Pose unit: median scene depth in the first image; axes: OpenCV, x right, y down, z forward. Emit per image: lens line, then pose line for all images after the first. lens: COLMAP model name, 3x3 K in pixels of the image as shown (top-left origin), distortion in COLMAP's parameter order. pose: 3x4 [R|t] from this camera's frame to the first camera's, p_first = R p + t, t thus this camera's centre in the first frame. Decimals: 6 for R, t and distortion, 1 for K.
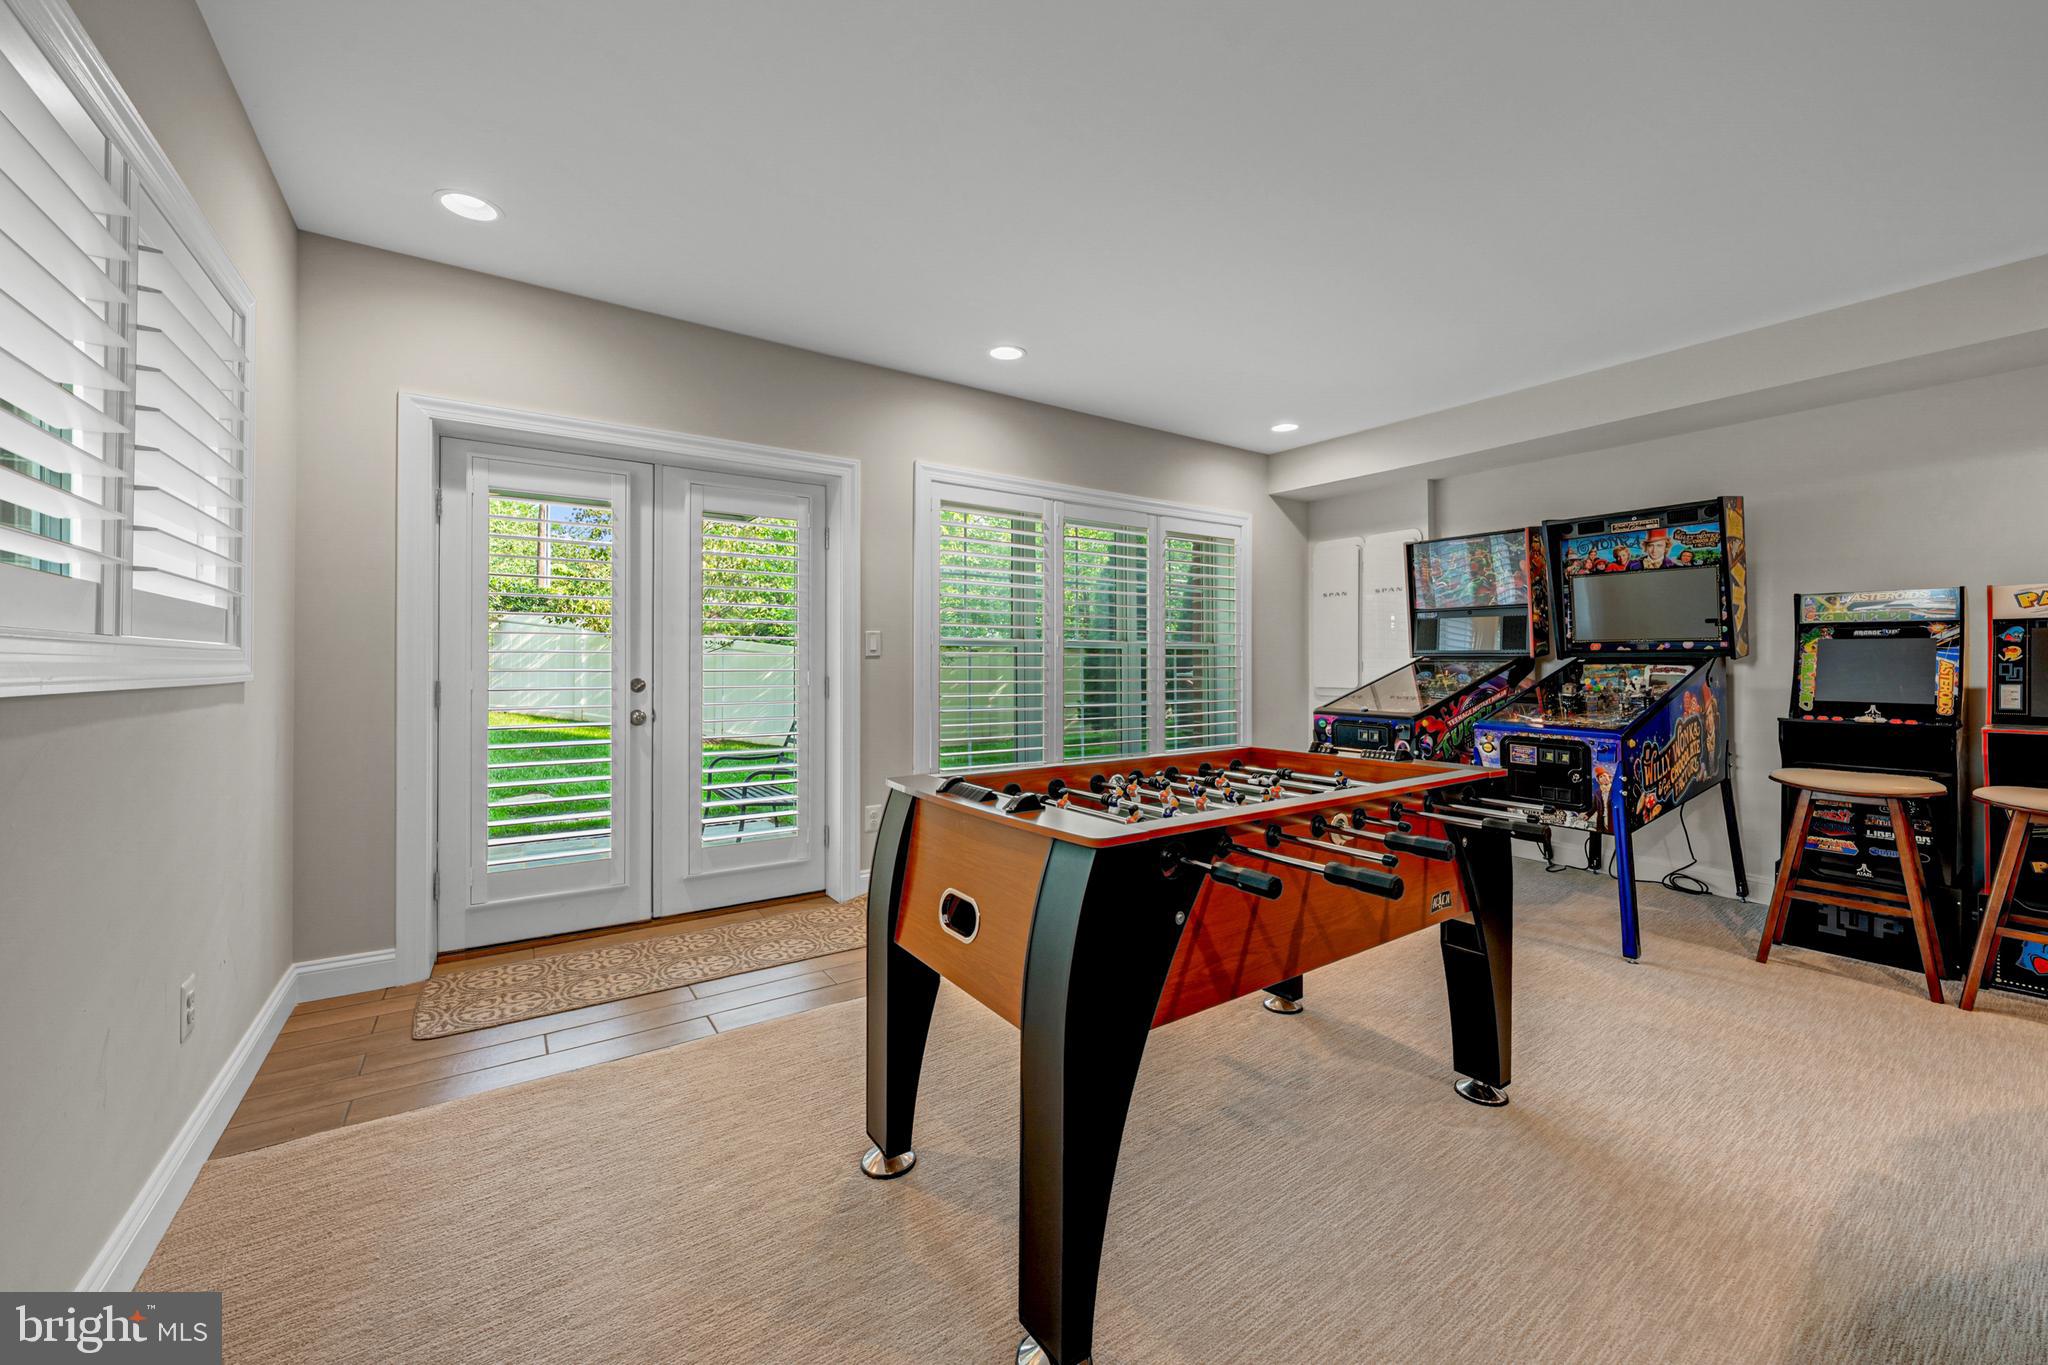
lens RADIAL K [[729.3, 0, 964.5], [0, 729.3, 662.4], [0, 0, 1]] dist [-0.001772, 0.000412]
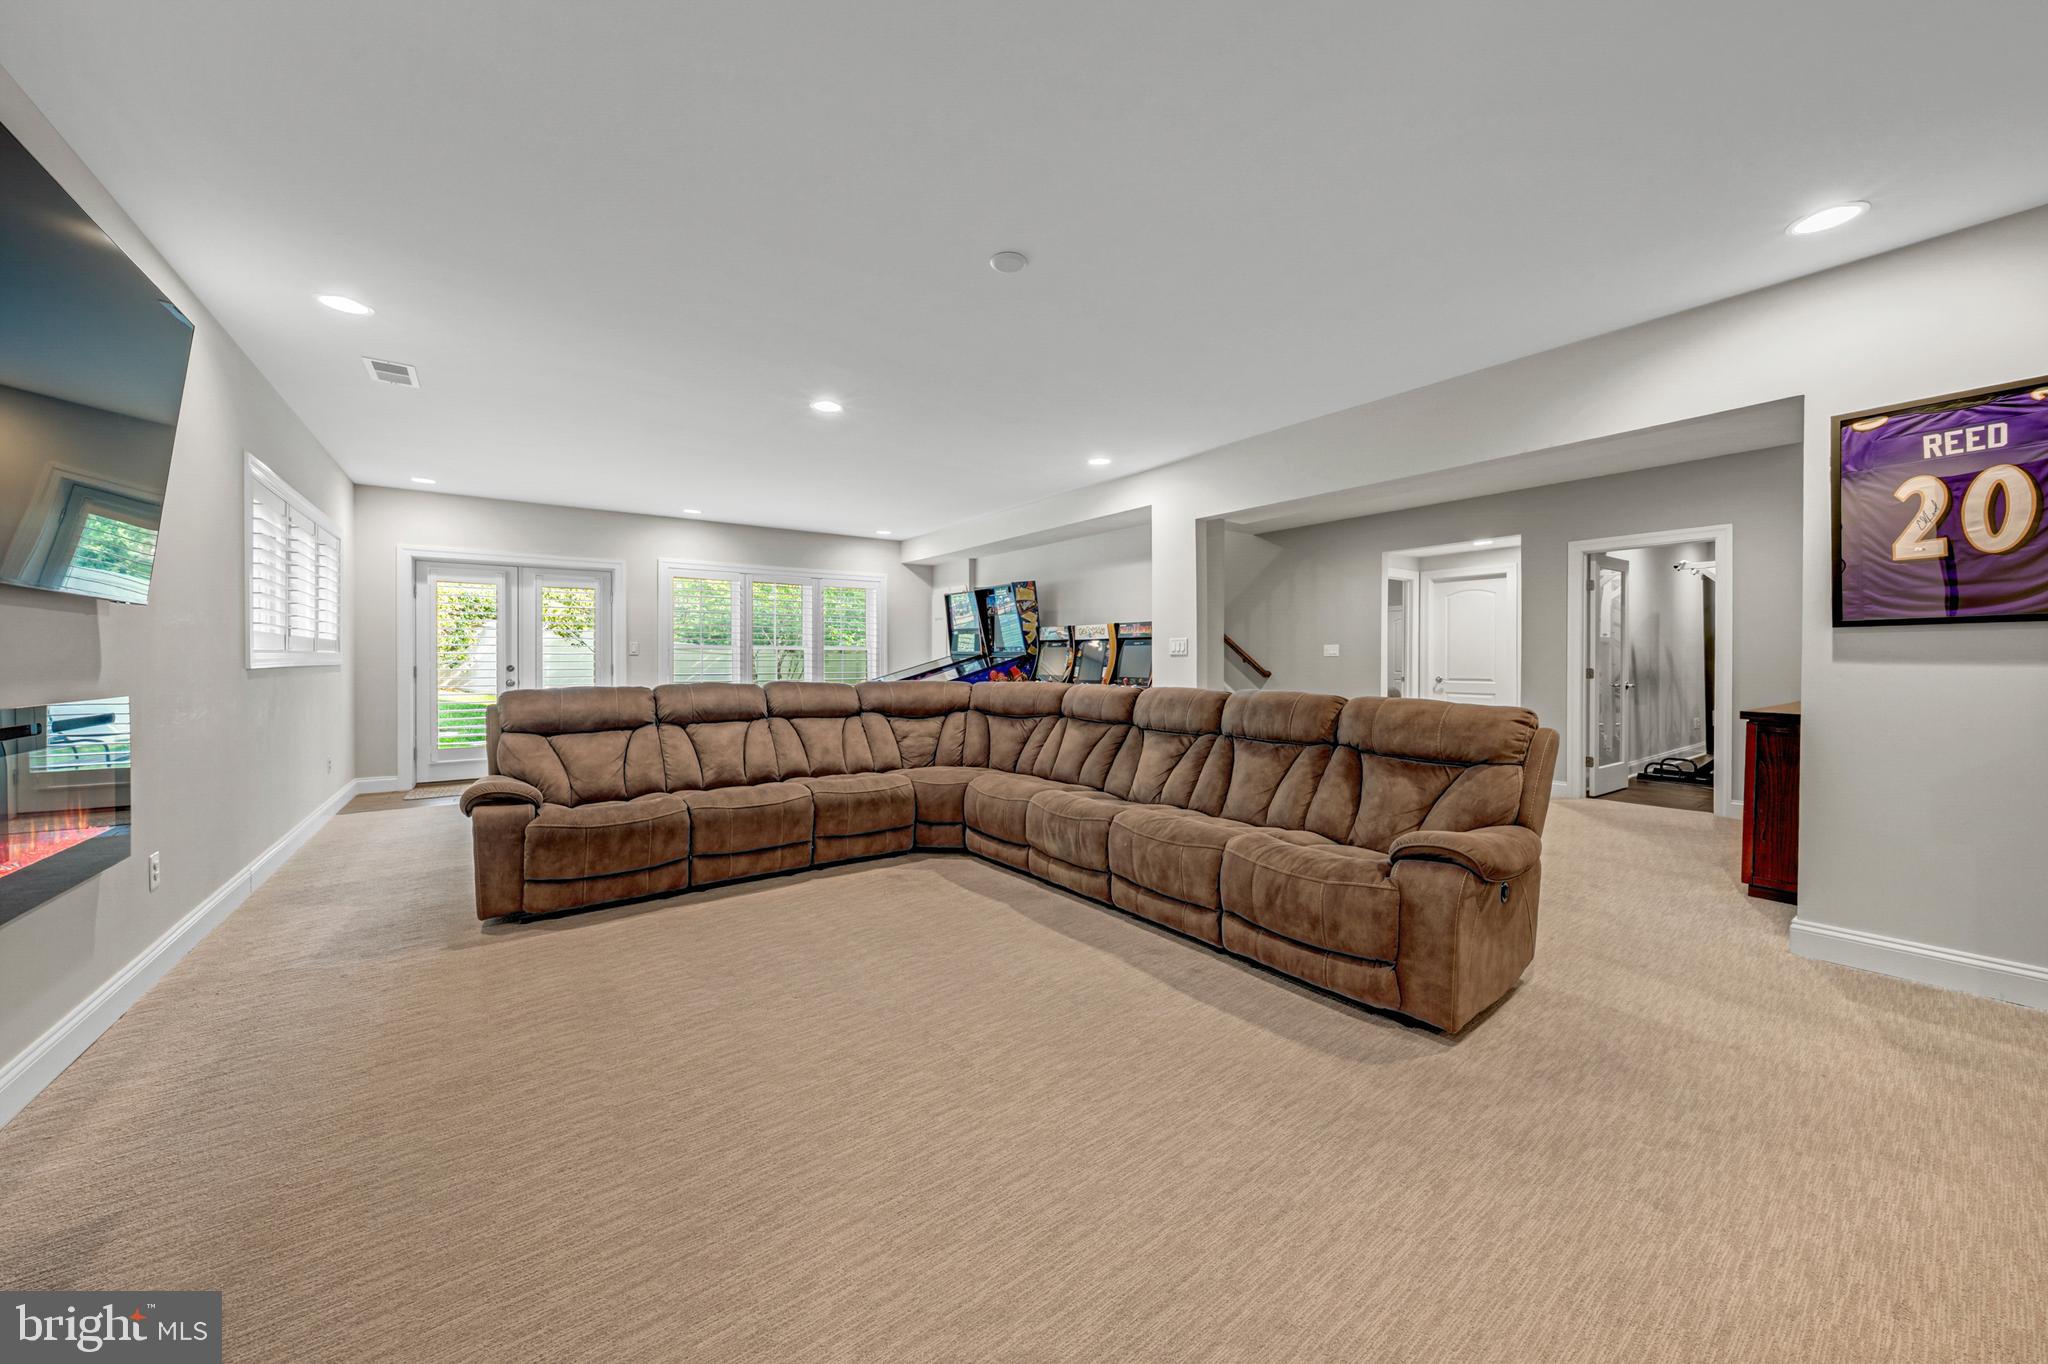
lens RADIAL K [[729.3, 0, 1022.0], [0, 729.3, 663.1], [0, 0, 1]] dist [-0.001772, 0.000412]
pose [[0.999449, -0.001566, 0.033151, 1.019276], [0.001262, 0.999957, 0.009173, -0.001902], [-0.033164, -0.009127, 0.999408, -1.245853]]
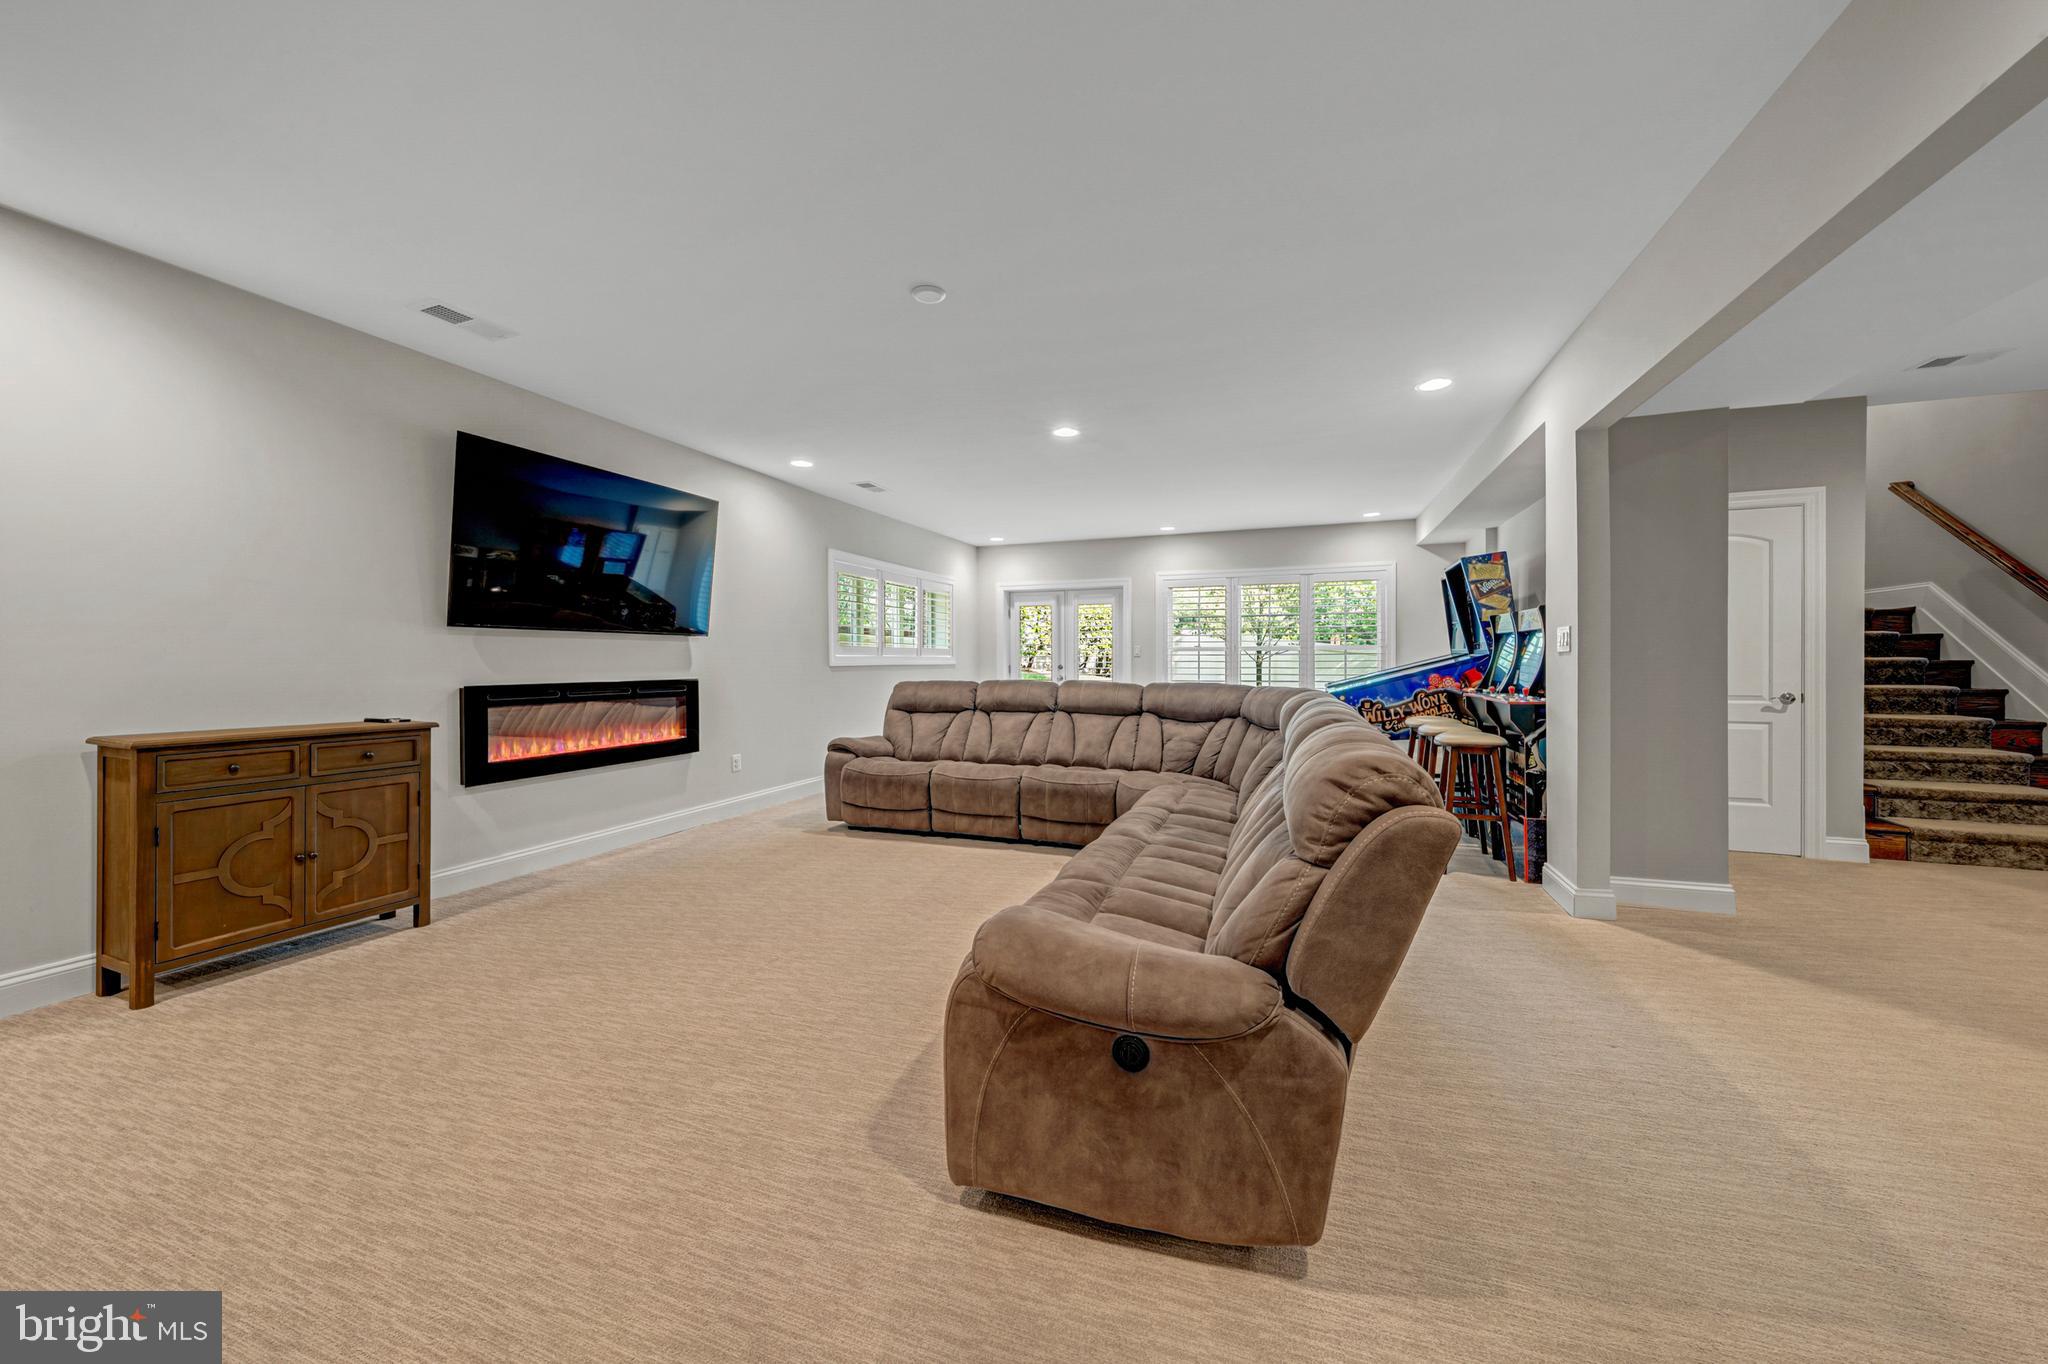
lens RADIAL K [[729.3, 0, 1014.9], [0, 729.3, 665.2], [0, 0, 1]] dist [-0.001772, 0.000412]
pose [[0.568587, 0.002652, -0.822619, 1.866155], [0.007132, 0.999941, 0.008153, -0.000637], [0.822592, -0.010502, 0.568535, -0.824073]]
